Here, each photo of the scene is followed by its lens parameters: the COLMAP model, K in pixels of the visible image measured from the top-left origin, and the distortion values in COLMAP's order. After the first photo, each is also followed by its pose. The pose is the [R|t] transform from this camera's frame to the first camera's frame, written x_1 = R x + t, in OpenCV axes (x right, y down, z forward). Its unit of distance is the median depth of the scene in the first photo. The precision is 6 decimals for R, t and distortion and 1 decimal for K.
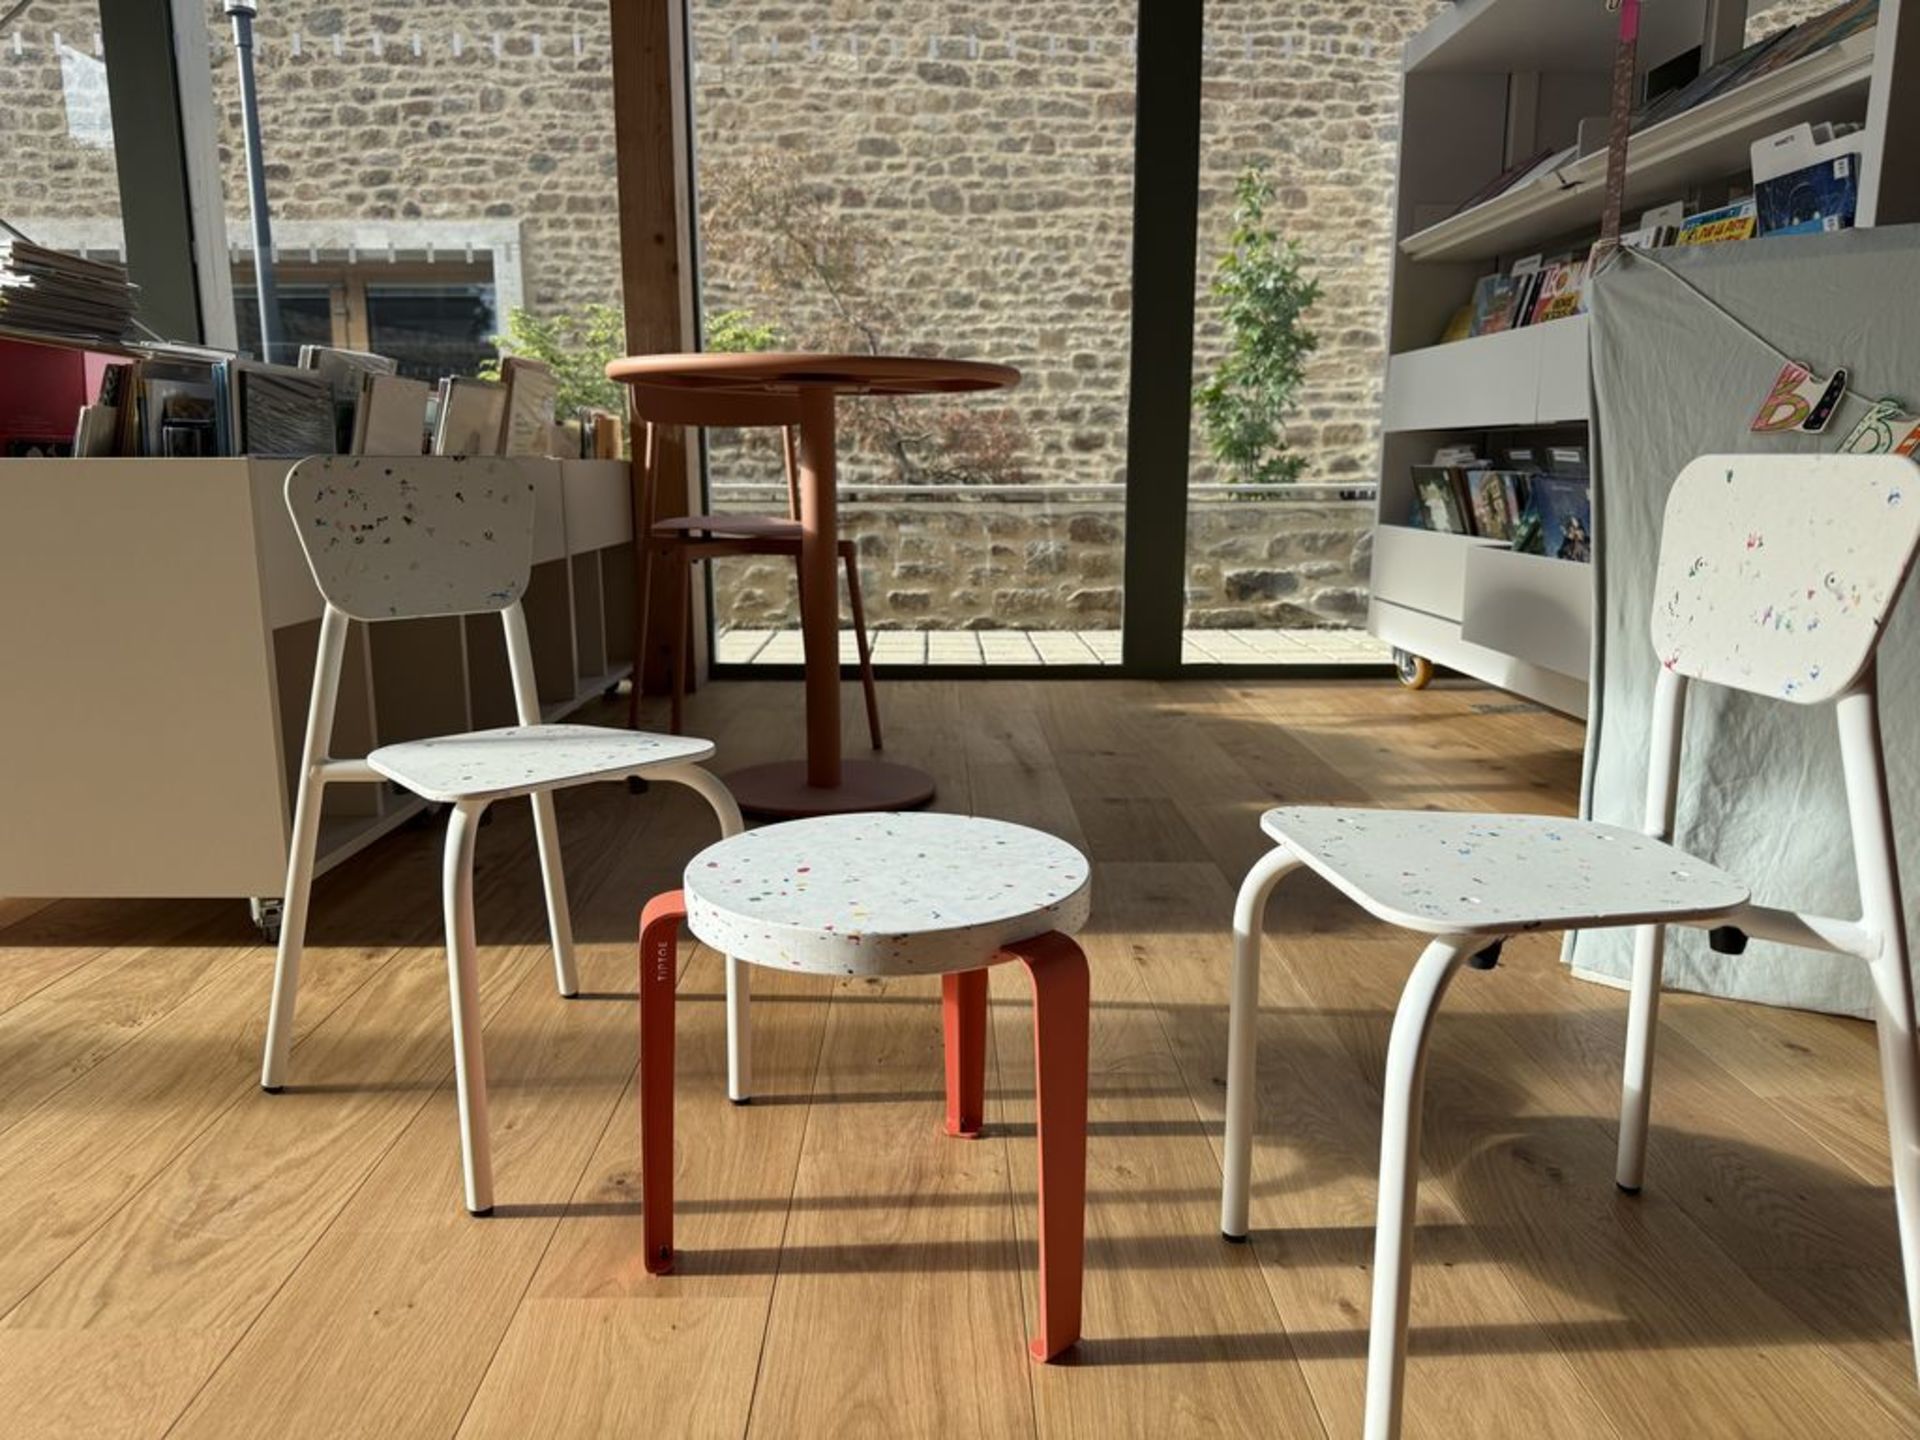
lens RADIAL K [[1351.1, 0, 959.7], [0, 1351.1, 717.3], [0, 0, 1]] dist [-0.008713, -0.003409]
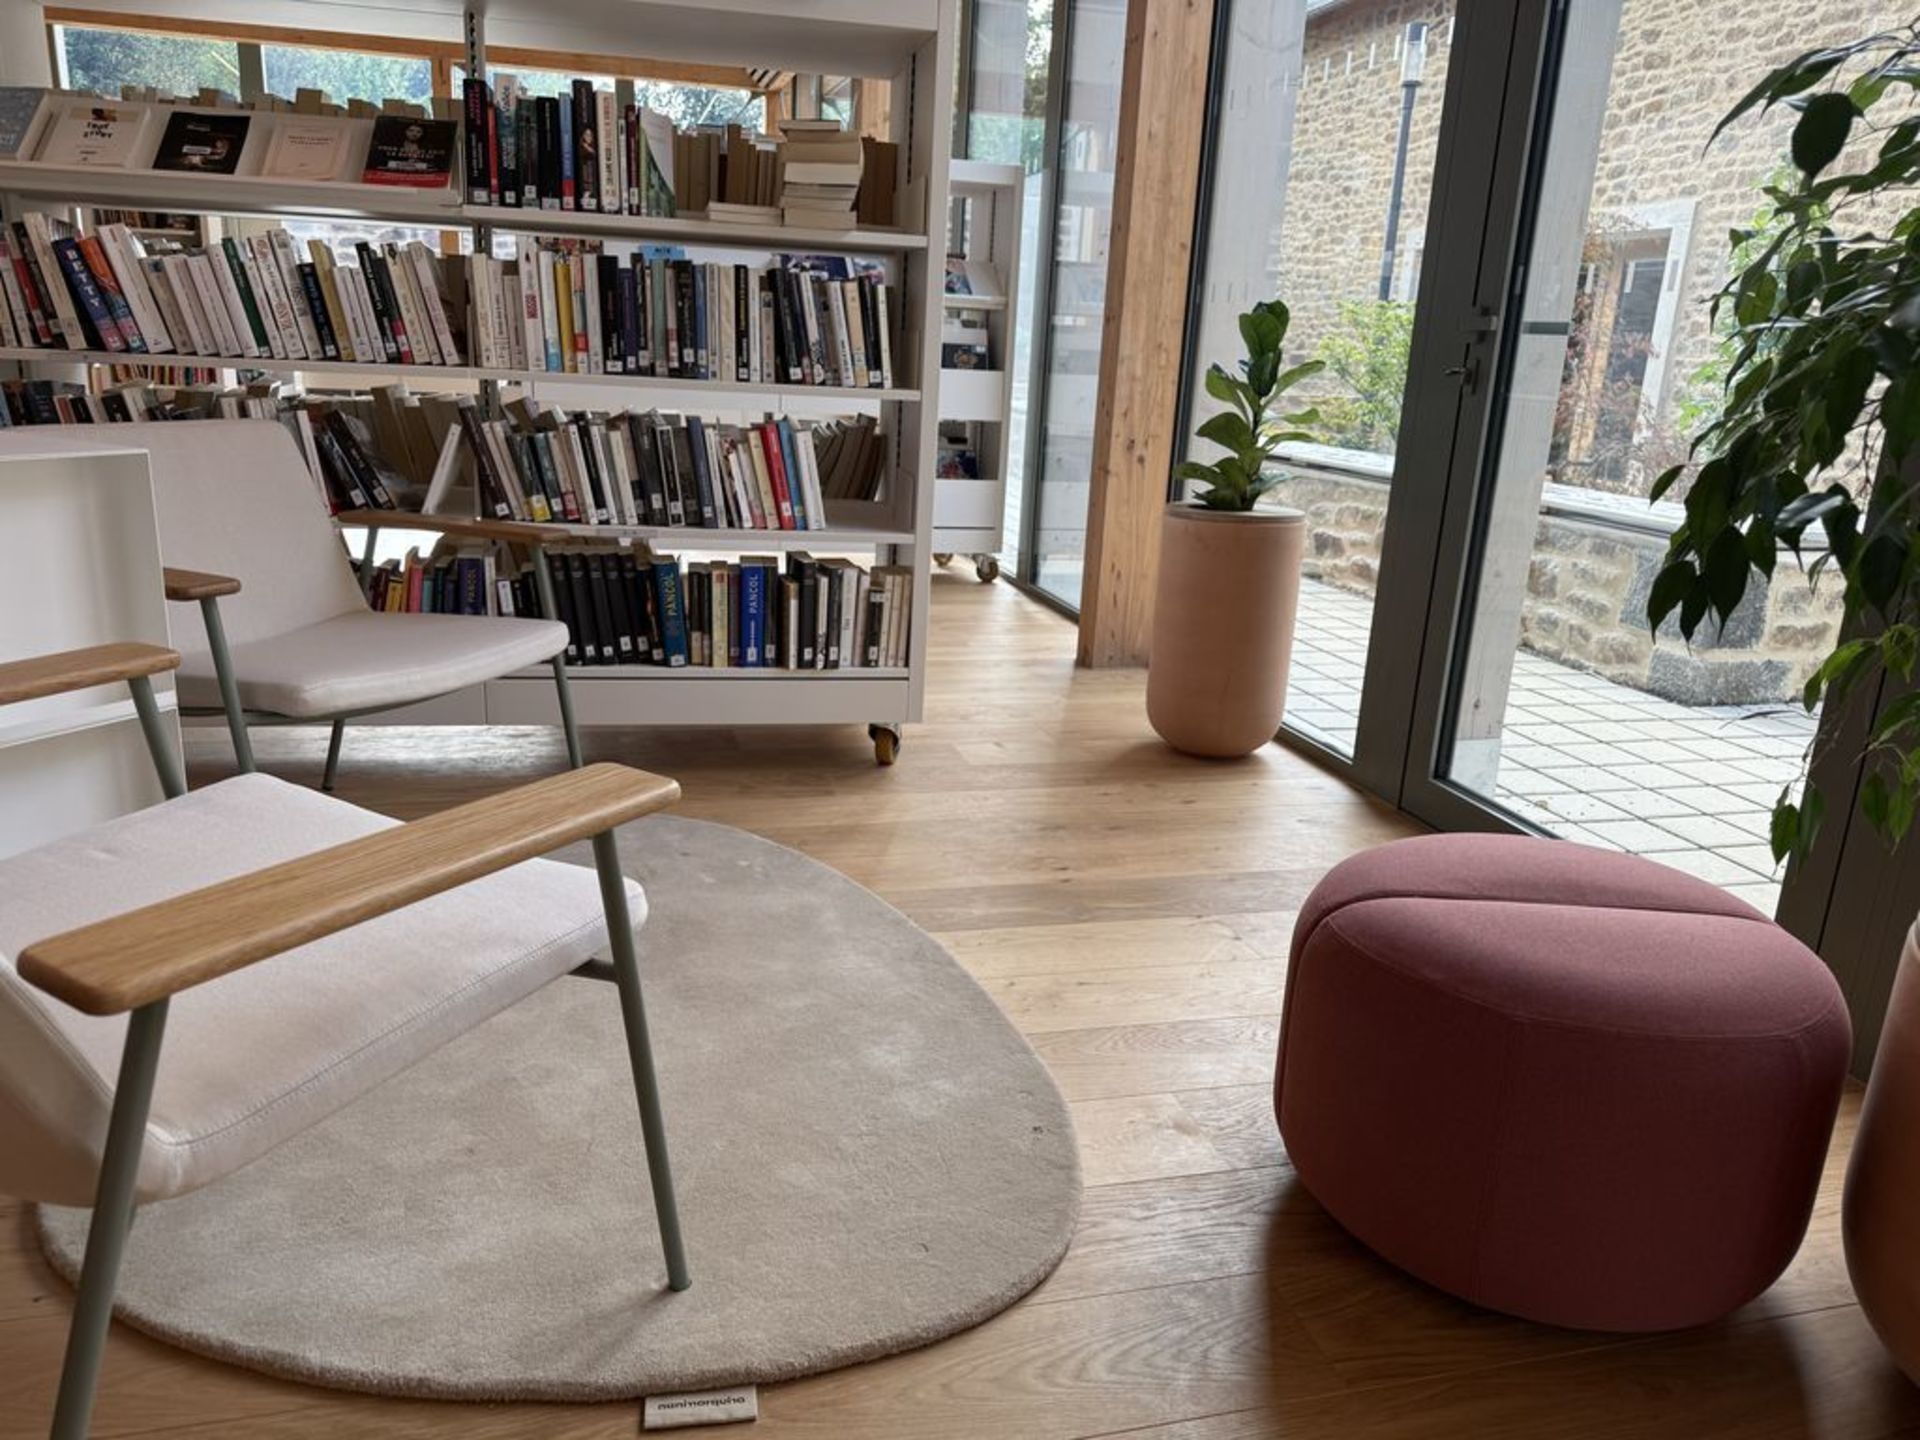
lens RADIAL K [[1351.1, 0, 961.1], [0, 1351.1, 724.8], [0, 0, 1]] dist [-0.008713, -0.003409]
pose [[0.237634, 0.278372, -0.930612, 0.664950], [-0.232886, 0.946441, 0.223638, -0.070627], [0.943024, 0.163583, 0.289736, 0.192939]]
